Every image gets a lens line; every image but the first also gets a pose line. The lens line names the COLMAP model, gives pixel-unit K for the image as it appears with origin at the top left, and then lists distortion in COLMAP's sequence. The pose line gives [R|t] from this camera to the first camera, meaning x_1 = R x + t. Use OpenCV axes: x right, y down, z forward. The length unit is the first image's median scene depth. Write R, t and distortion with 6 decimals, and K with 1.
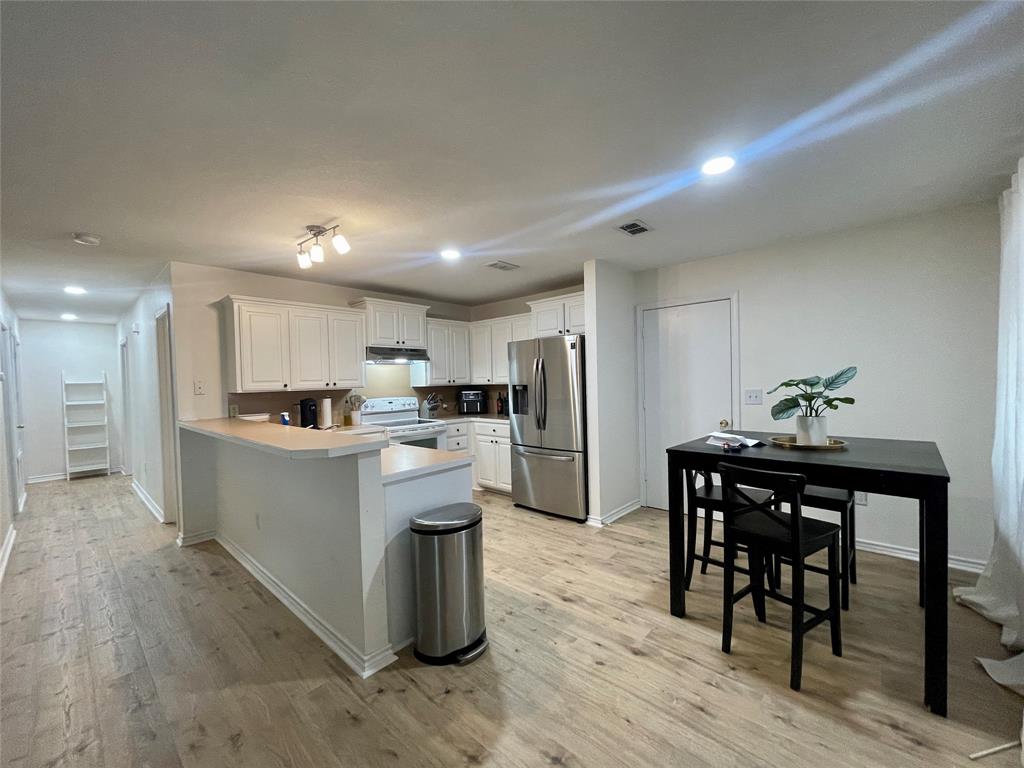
lens RADIAL K [[411.9, 0, 510.1], [0, 411.9, 387.4], [0, 0, 1]] dist [0.000835, -0.000776]
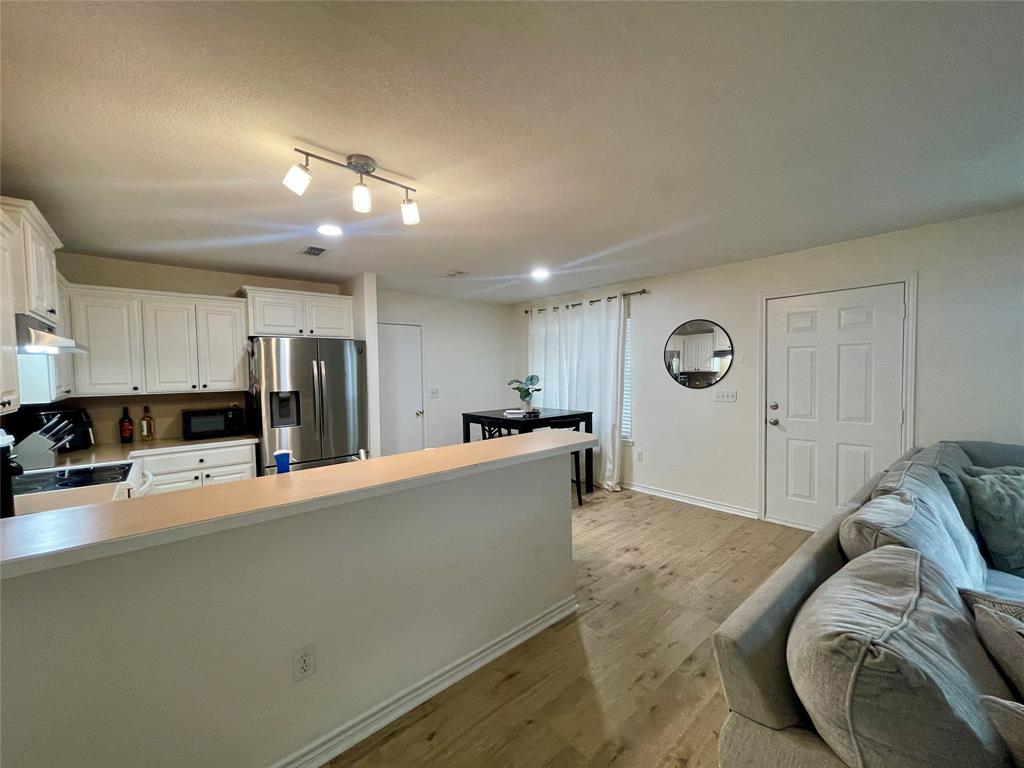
lens RADIAL K [[411.9, 0, 510.0], [0, 411.9, 384.2], [0, 0, 1]] dist [0.000835, -0.000776]
pose [[0.113441, -0.014599, 0.993438, -0.680223], [0.031597, 0.999439, 0.011079, -0.013808], [-0.993042, 0.030133, 0.113838, 0.422600]]
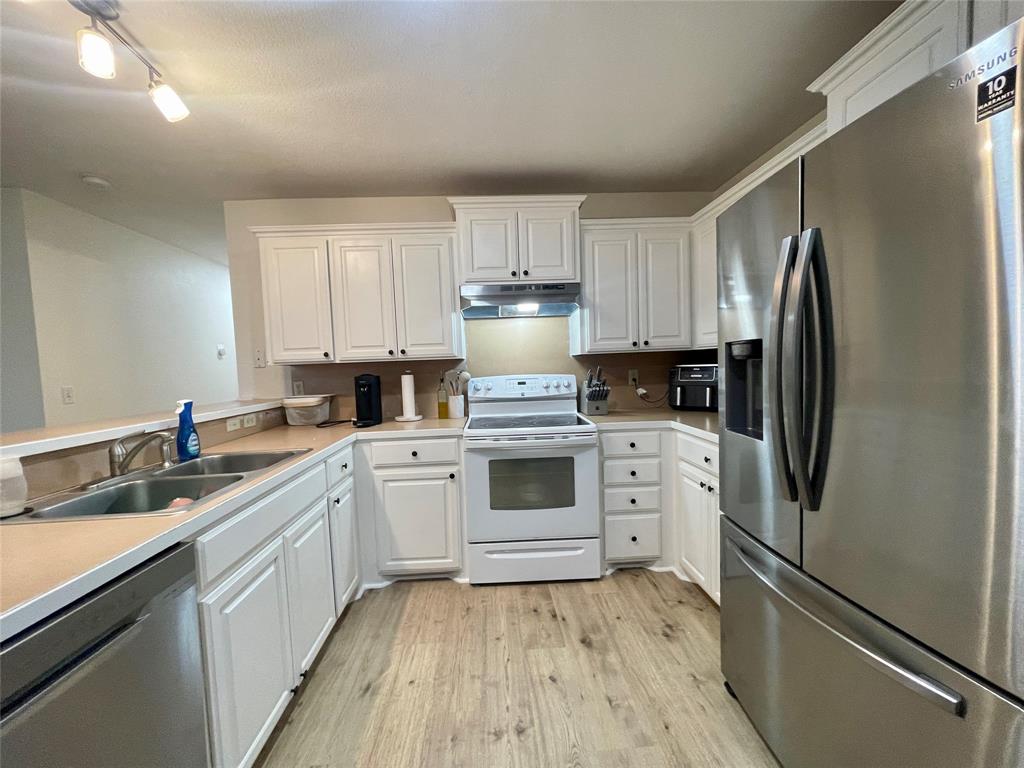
lens RADIAL K [[411.9, 0, 509.0], [0, 411.9, 388.4], [0, 0, 1]] dist [0.000835, -0.000776]
pose [[0.713008, 0.039113, -0.700064, 0.108364], [0.006322, 0.998044, 0.062200, 0.008689], [0.701127, -0.048775, 0.711366, 0.596666]]
